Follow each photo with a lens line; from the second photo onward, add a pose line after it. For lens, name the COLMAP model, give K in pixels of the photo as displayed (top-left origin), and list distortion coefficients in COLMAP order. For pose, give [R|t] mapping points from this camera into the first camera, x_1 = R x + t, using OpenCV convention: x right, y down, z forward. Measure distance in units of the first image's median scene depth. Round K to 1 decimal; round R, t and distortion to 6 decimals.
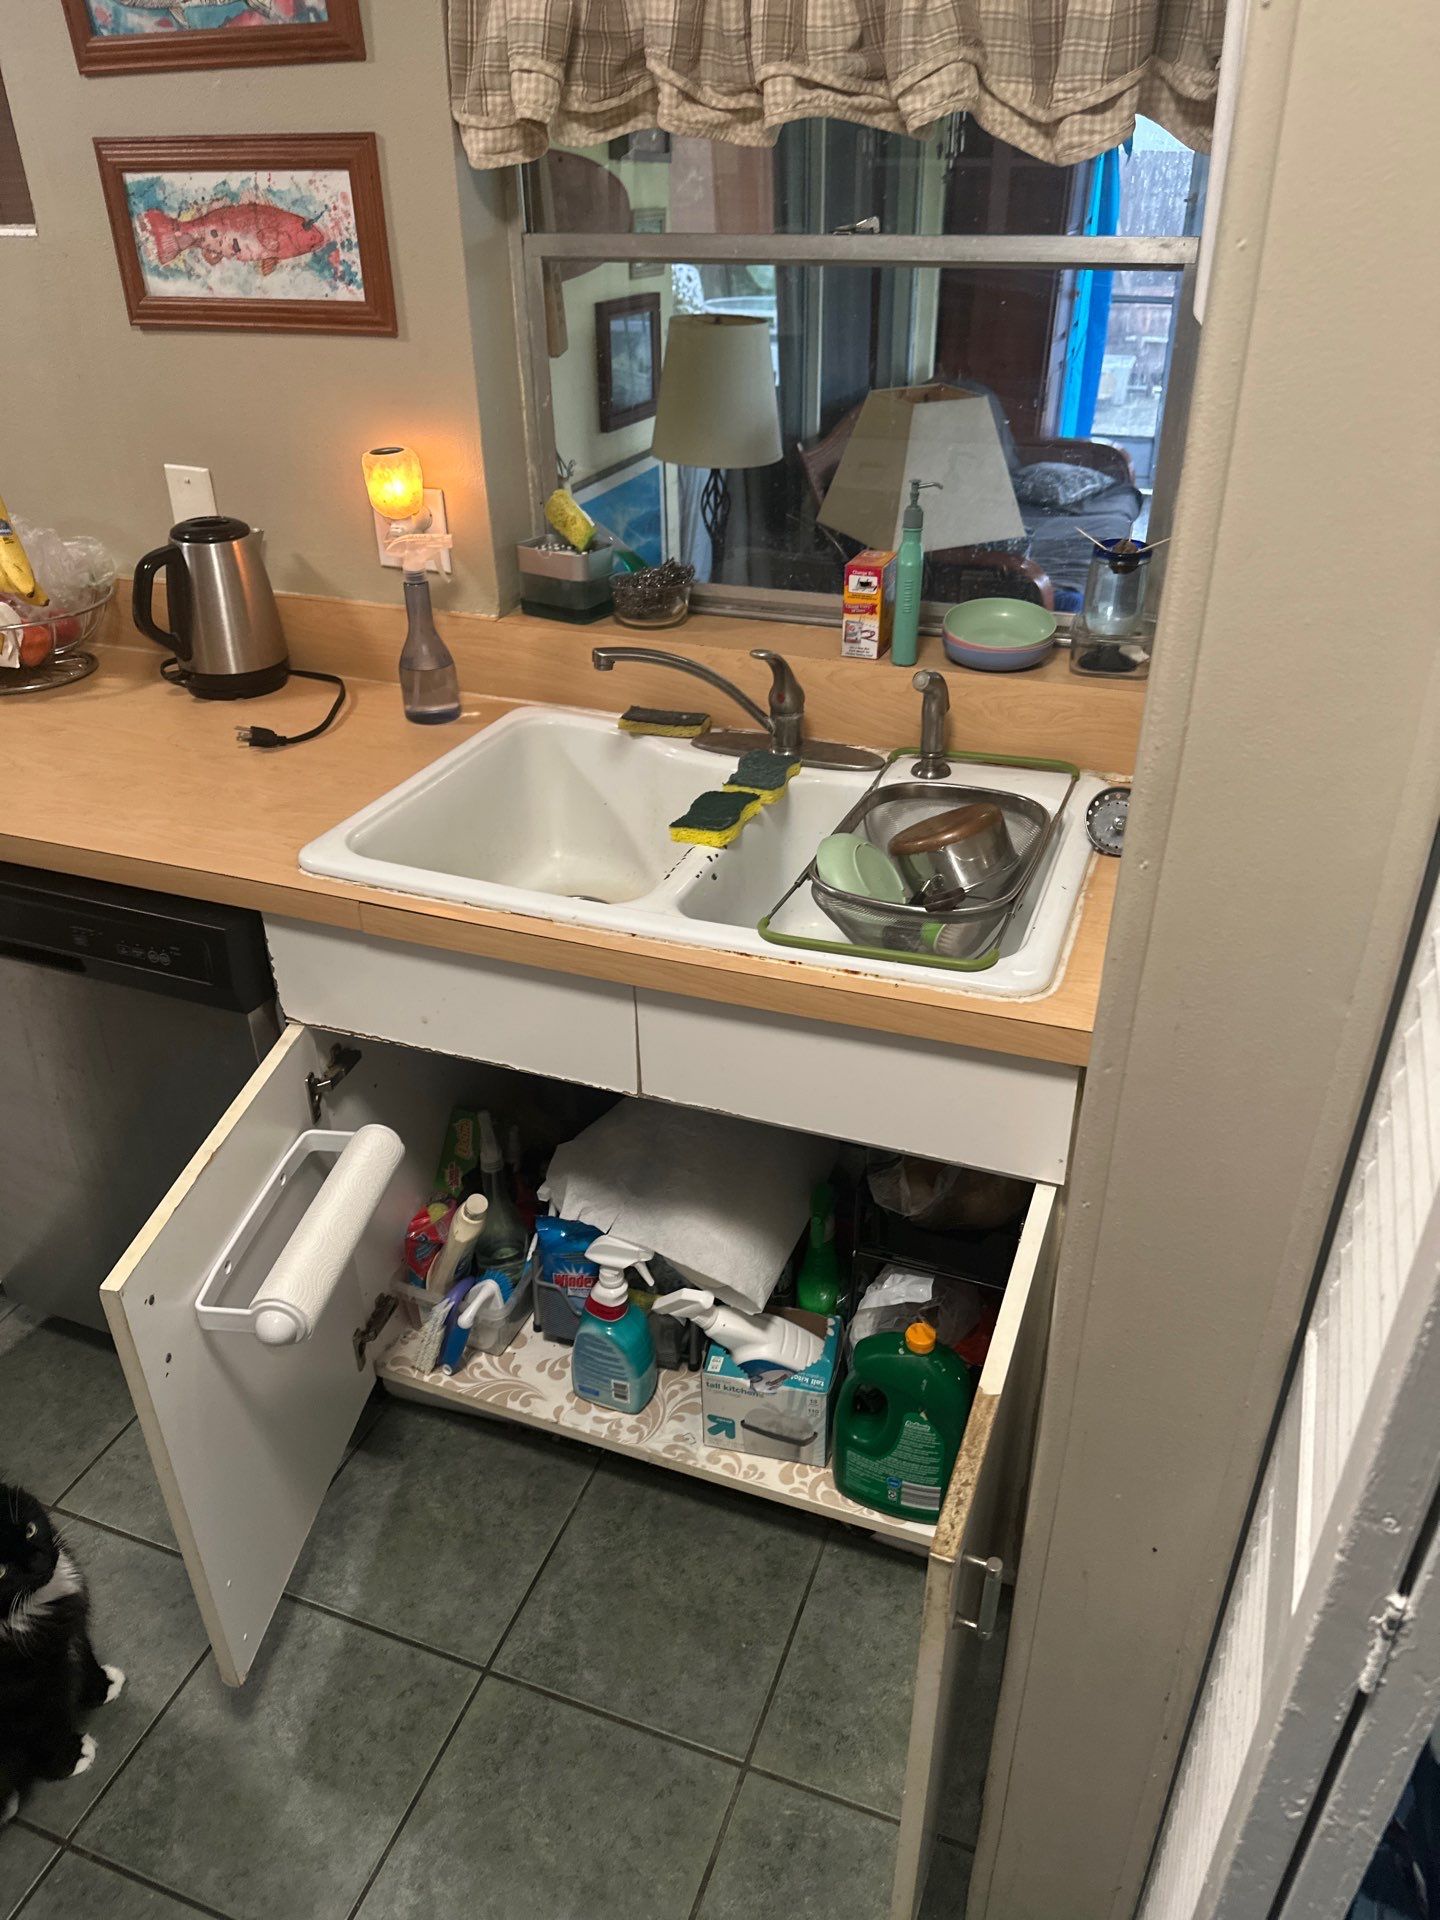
lens RADIAL K [[1342.1, 0, 736.9], [0, 1342.1, 960.7], [0, 0, 1]] dist [0.103217, -0.127536]
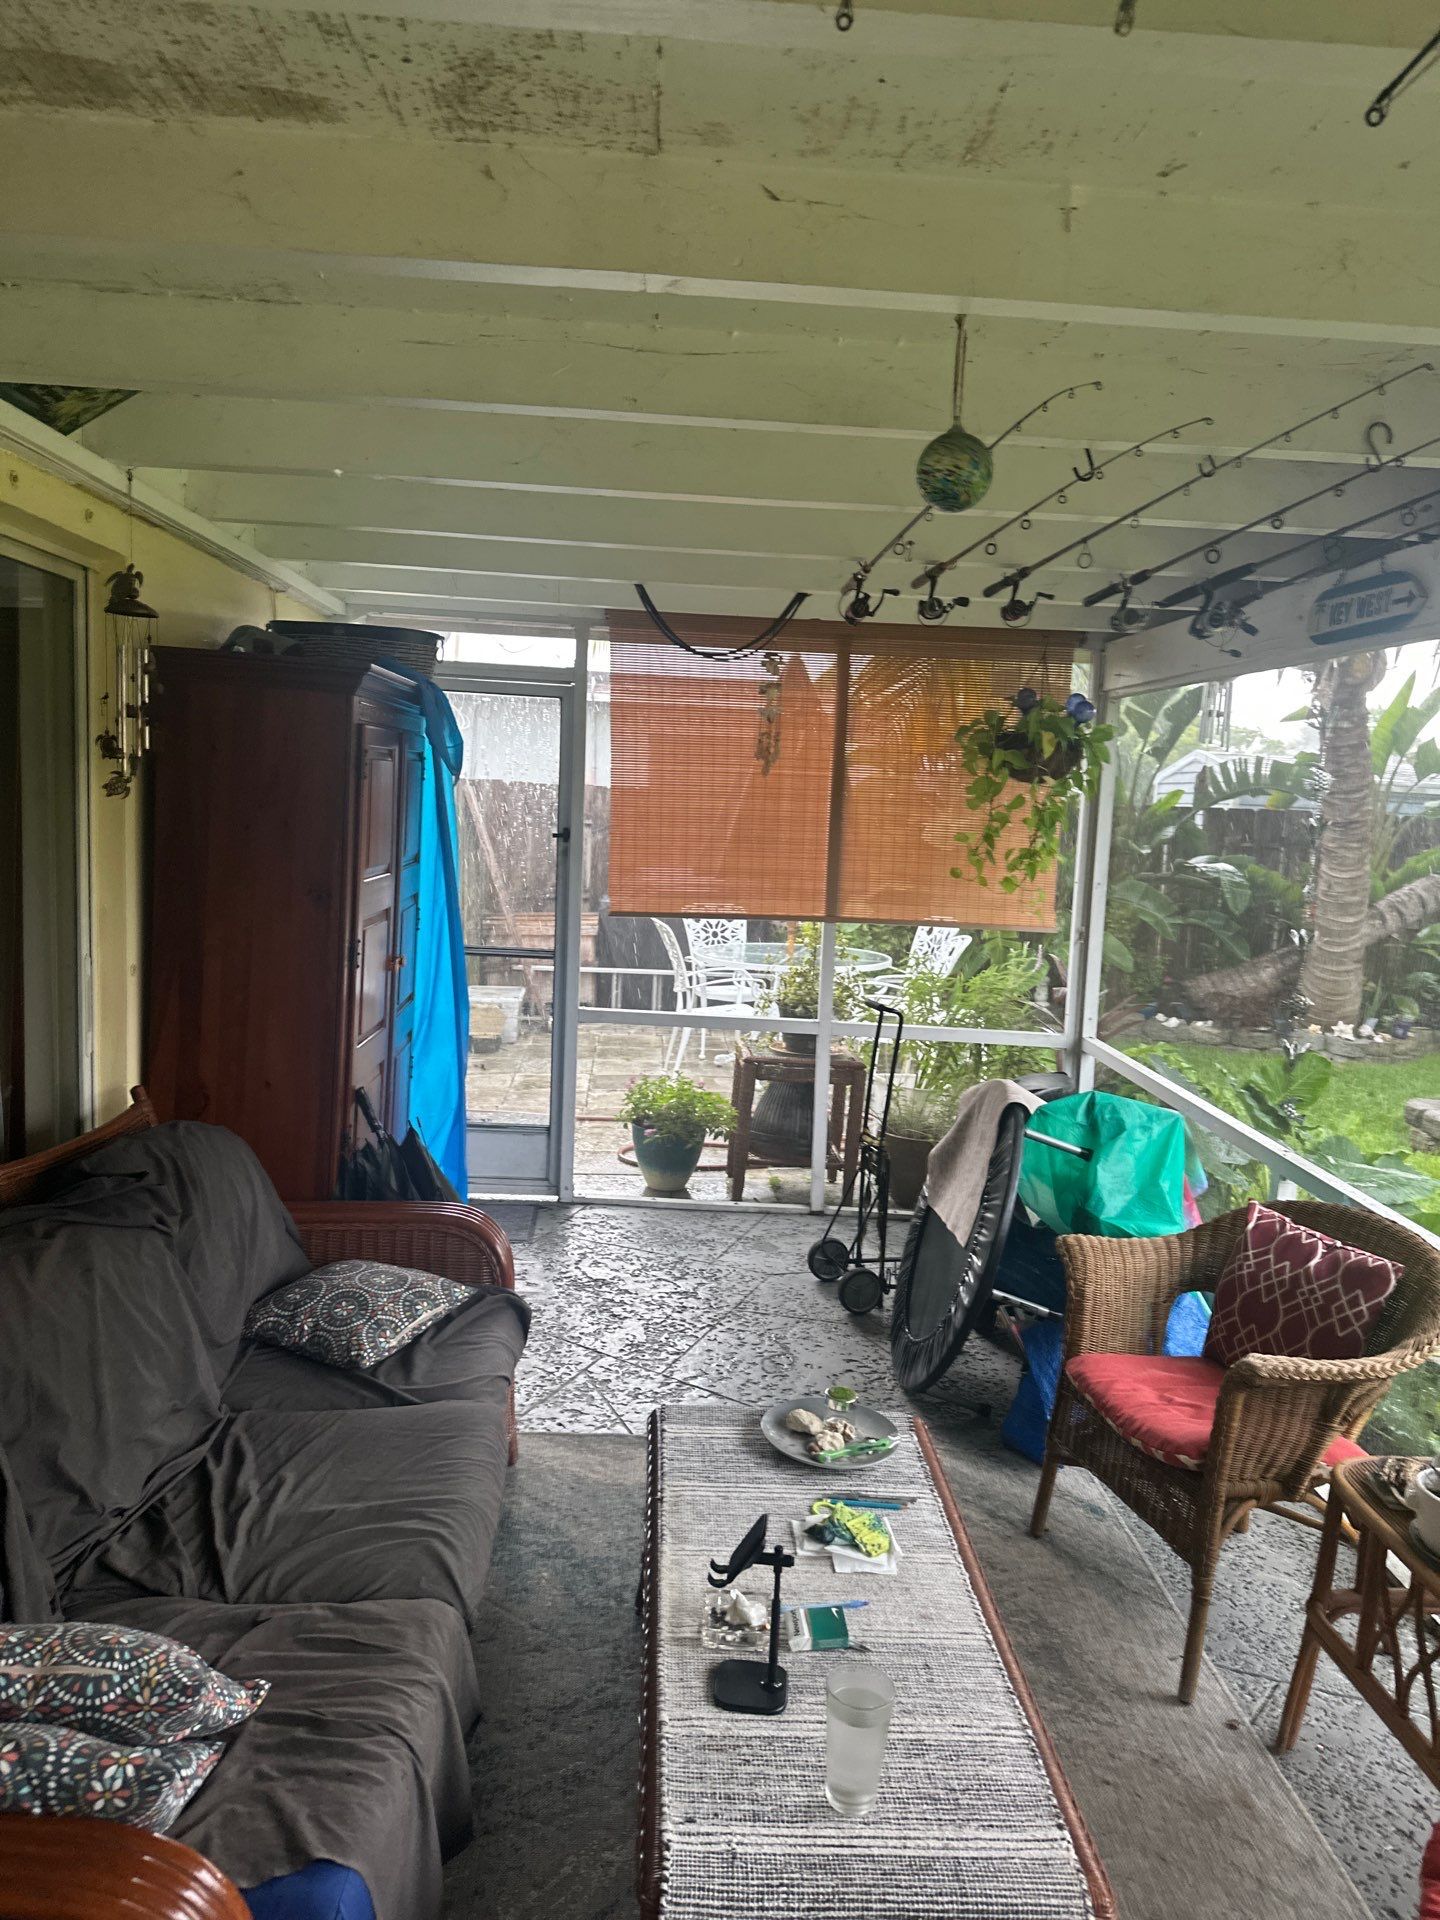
lens RADIAL K [[1374.6, 0, 720.0], [0, 1374.6, 960.0], [0, 0, 1]] dist [-0.011375, -0.005184]
pose [[0.924998, -0.001342, 0.379969, 0.160931], [0.151617, 0.918240, -0.365853, -0.259626], [-0.348412, 0.396023, 0.849573, 0.453057]]
